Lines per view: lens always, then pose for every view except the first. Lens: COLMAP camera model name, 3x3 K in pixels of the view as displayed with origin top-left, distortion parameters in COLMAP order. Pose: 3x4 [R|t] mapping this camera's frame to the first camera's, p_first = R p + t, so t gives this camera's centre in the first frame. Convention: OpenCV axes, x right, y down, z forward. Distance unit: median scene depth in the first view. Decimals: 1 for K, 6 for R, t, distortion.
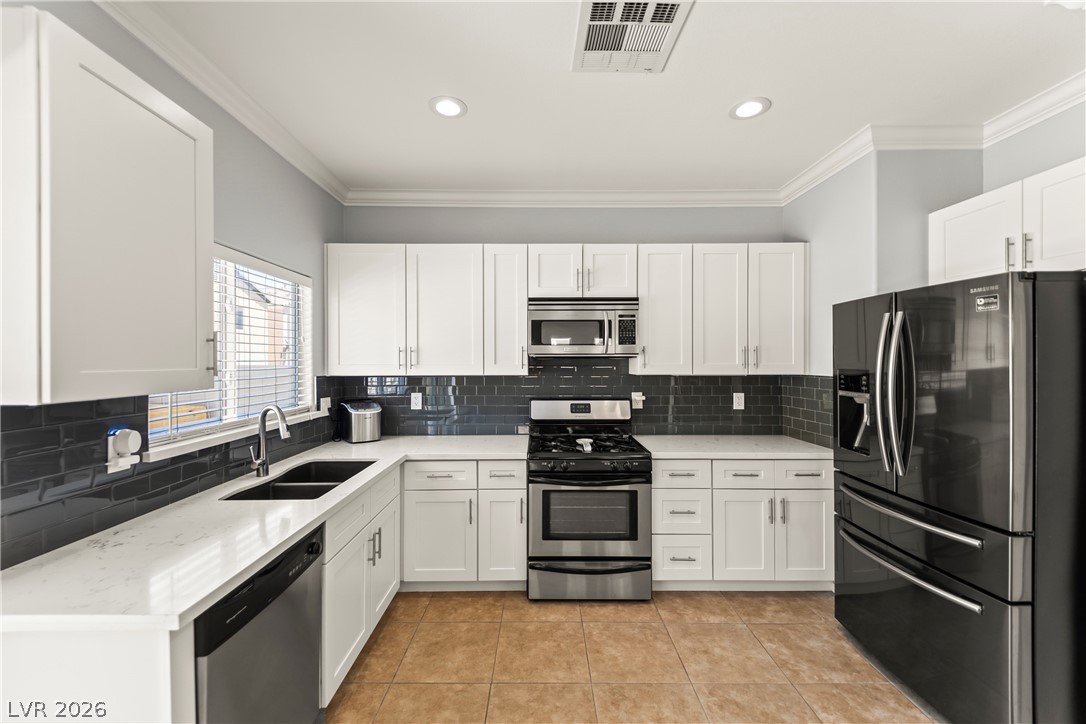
lens RADIAL K [[436.0, 0, 541.5], [0, 436.0, 361.7], [0, 0, 1]] dist [0.018014, -0.007887]
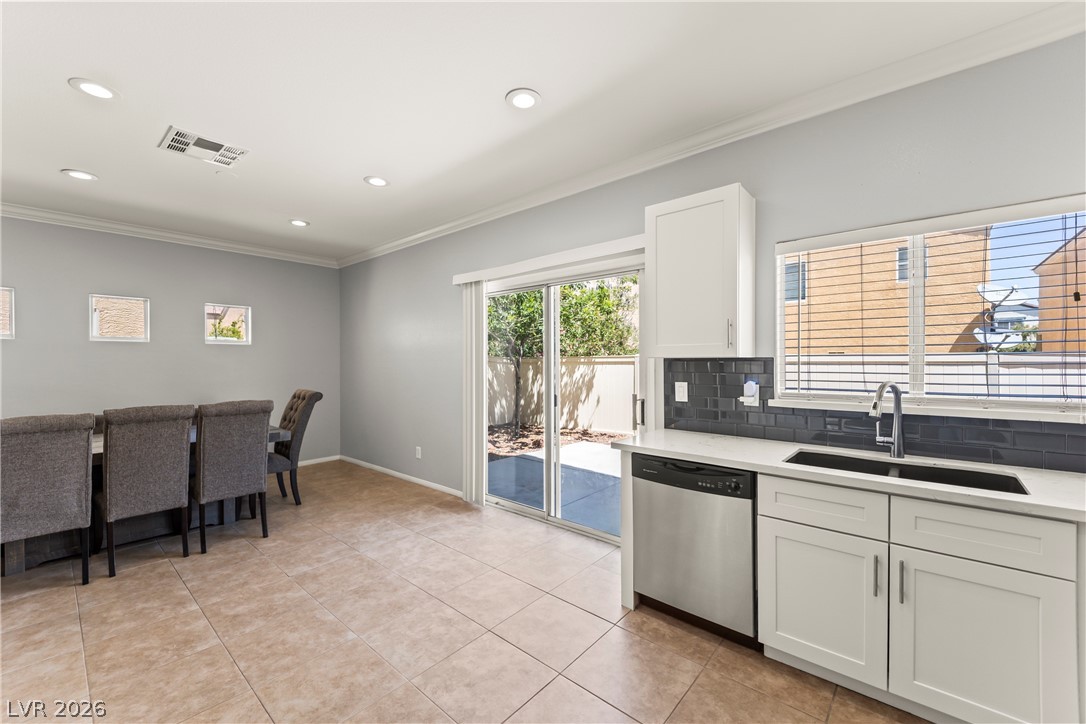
lens RADIAL K [[436.0, 0, 541.5], [0, 436.0, 360.1], [0, 0, 1]] dist [0.018014, -0.007887]
pose [[-0.670063, 0.001351, -0.742303, 0.459899], [0.002050, 0.999998, -0.000030, 0.040958], [0.742301, -0.001542, -0.670065, 0.853755]]
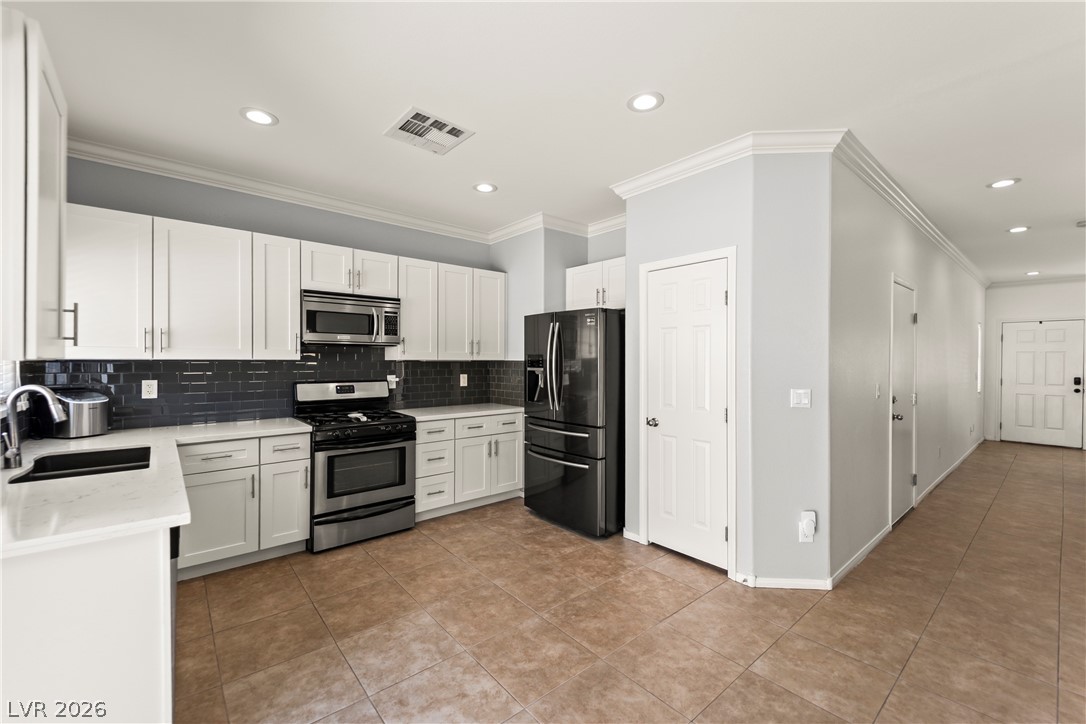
lens RADIAL K [[436.0, 0, 546.4], [0, 436.0, 361.7], [0, 0, 1]] dist [0.018014, -0.007887]
pose [[0.761452, 0.002147, 0.648218, -0.307292], [-0.002818, 0.999996, -0.000002, 0.037615], [-0.648216, -0.001825, 0.761455, -0.275229]]
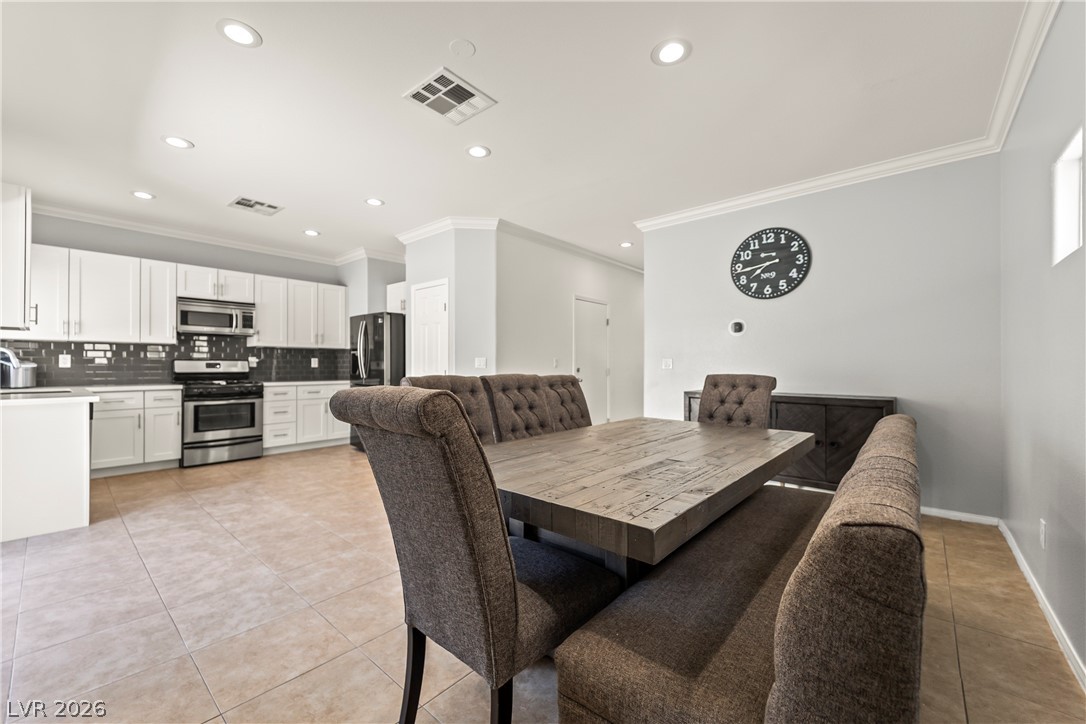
lens RADIAL K [[436.0, 0, 540.8], [0, 436.0, 361.1], [0, 0, 1]] dist [0.018014, -0.007887]
pose [[0.671971, 0.006910, 0.740545, -0.372977], [0.000615, 0.999951, -0.009888, 0.127638], [-0.740577, 0.007100, 0.671934, -1.258300]]
